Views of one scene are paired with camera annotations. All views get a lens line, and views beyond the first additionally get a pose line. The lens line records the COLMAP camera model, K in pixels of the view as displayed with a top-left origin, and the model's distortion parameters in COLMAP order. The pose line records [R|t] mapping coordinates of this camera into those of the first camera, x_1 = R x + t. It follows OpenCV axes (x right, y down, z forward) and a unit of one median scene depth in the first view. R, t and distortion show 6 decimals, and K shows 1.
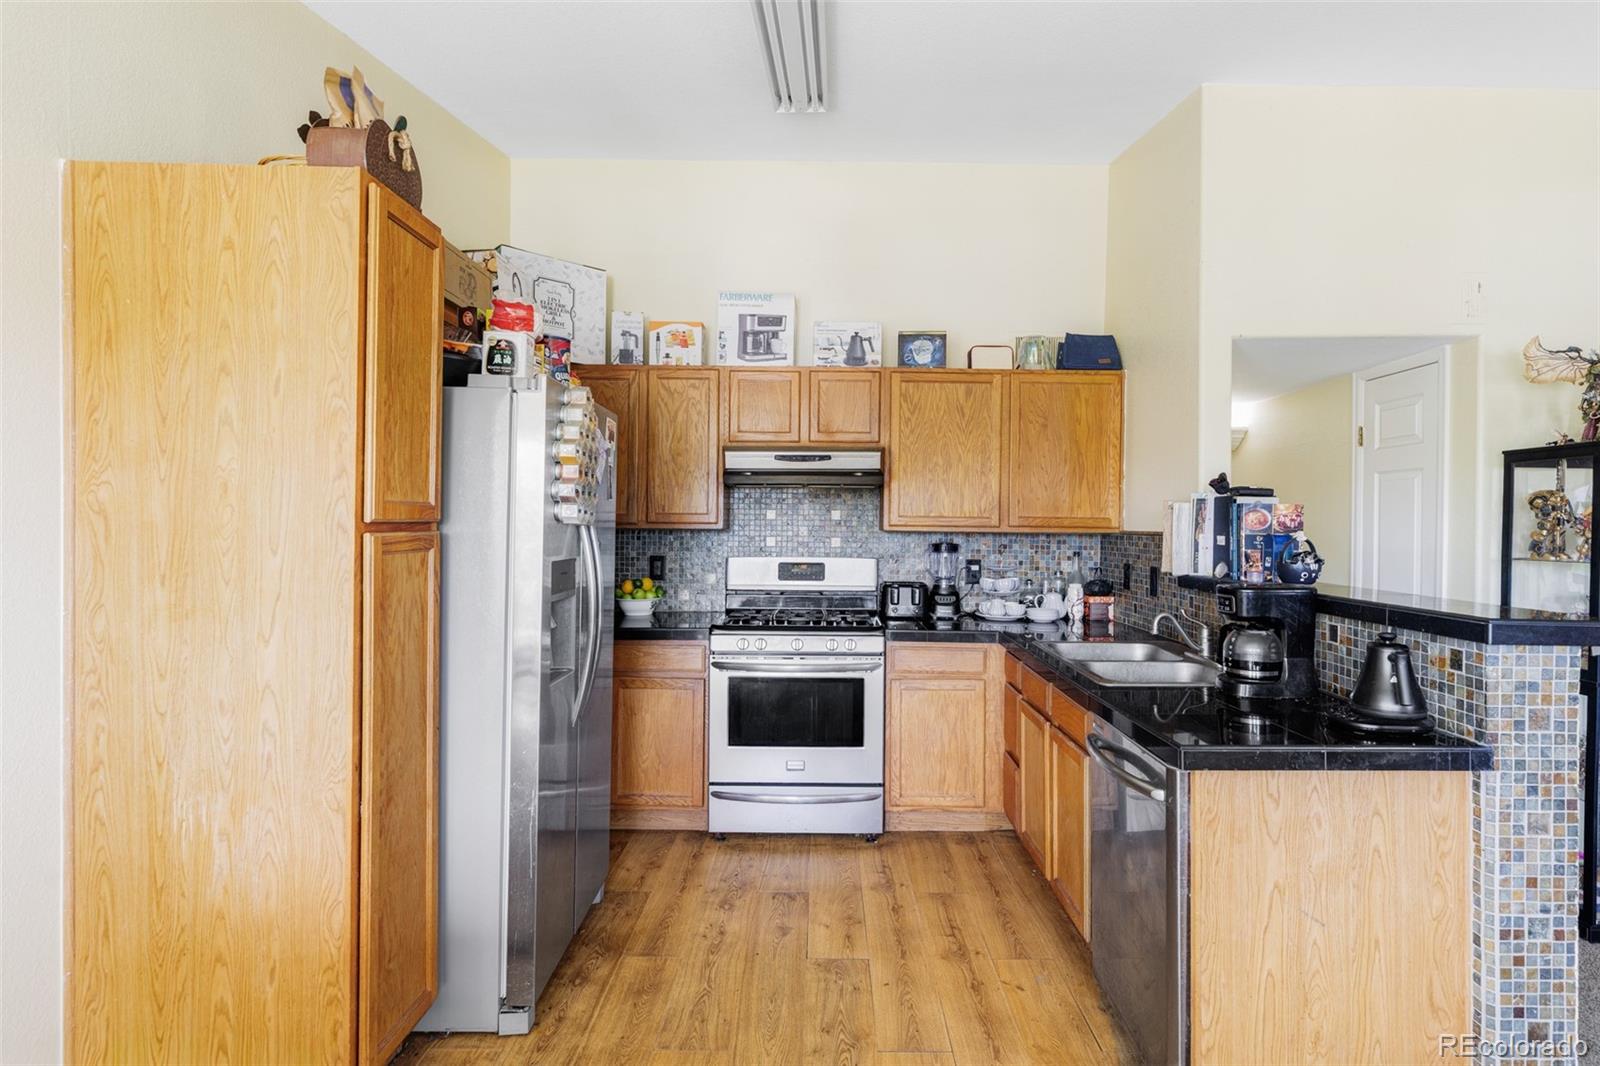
lens RADIAL K [[829.8, 0, 803.2], [0, 829.8, 524.0], [0, 0, 1]] dist [0.000514, 0.000937]
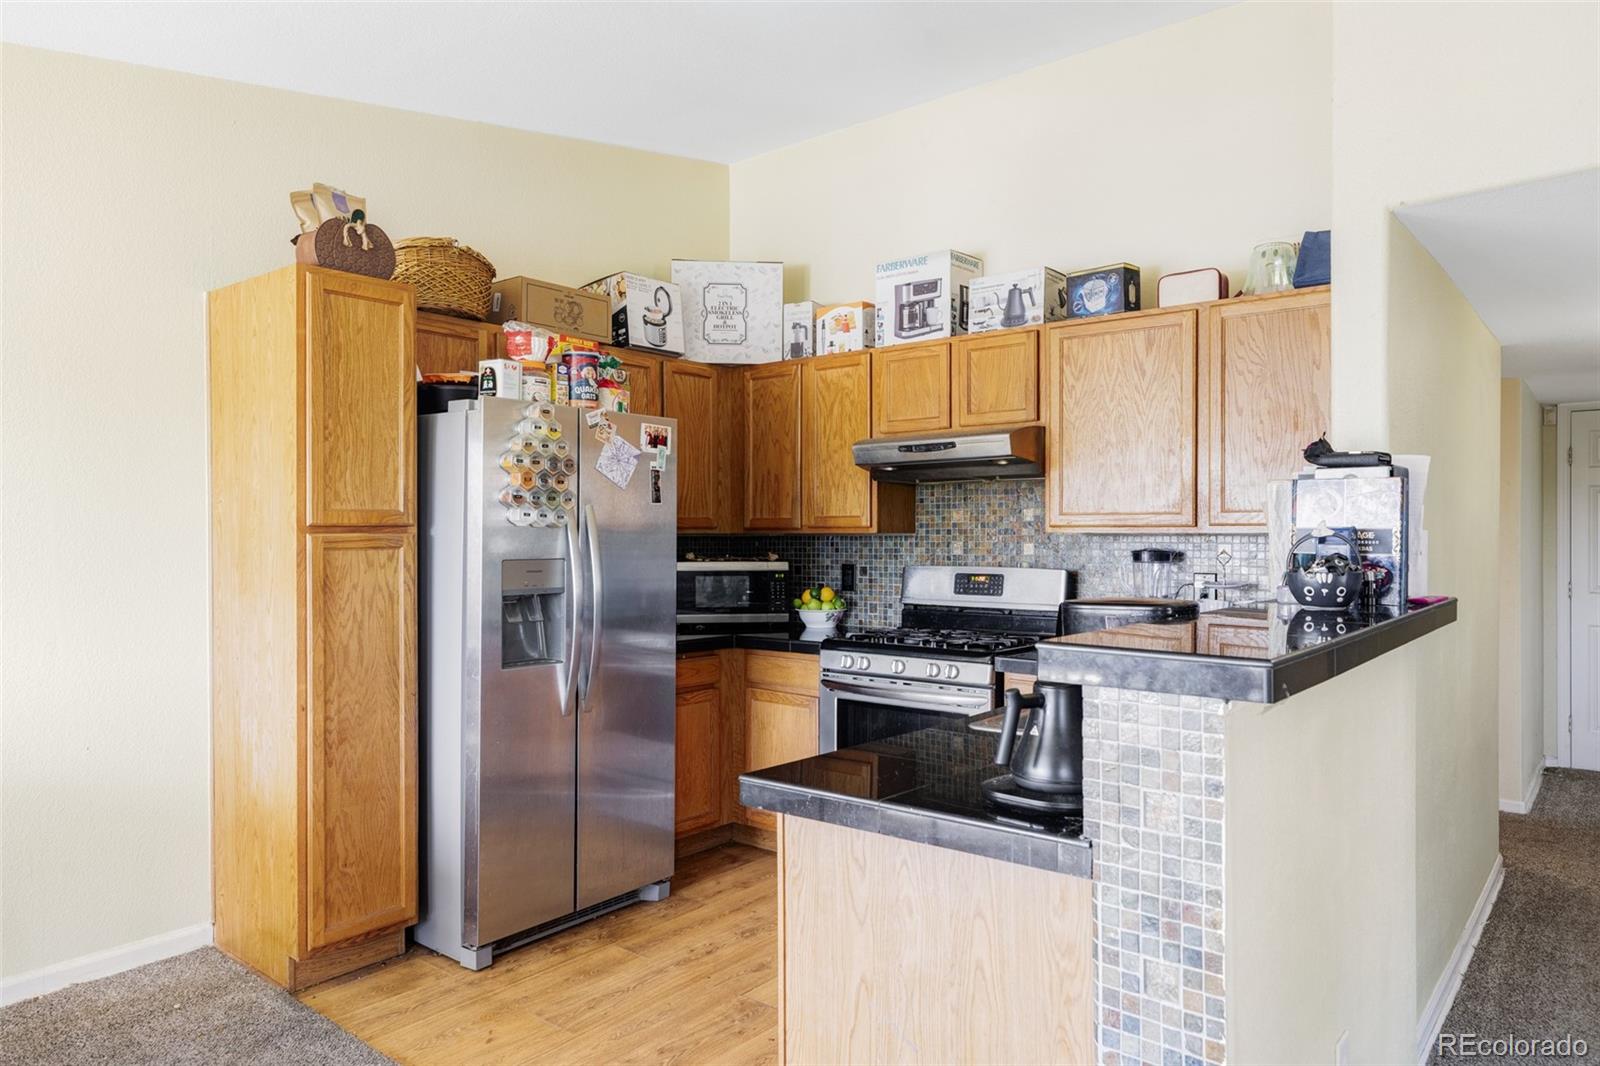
lens RADIAL K [[1032.6, 0, 798.3], [0, 1032.6, 530.4], [0, 0, 1]] dist [0.006399, 0.003043]
pose [[0.769051, -0.012940, -0.639057, 0.570918], [0.007994, 0.999912, -0.010627, 0.014894], [0.639138, 0.003064, 0.769086, 0.112398]]
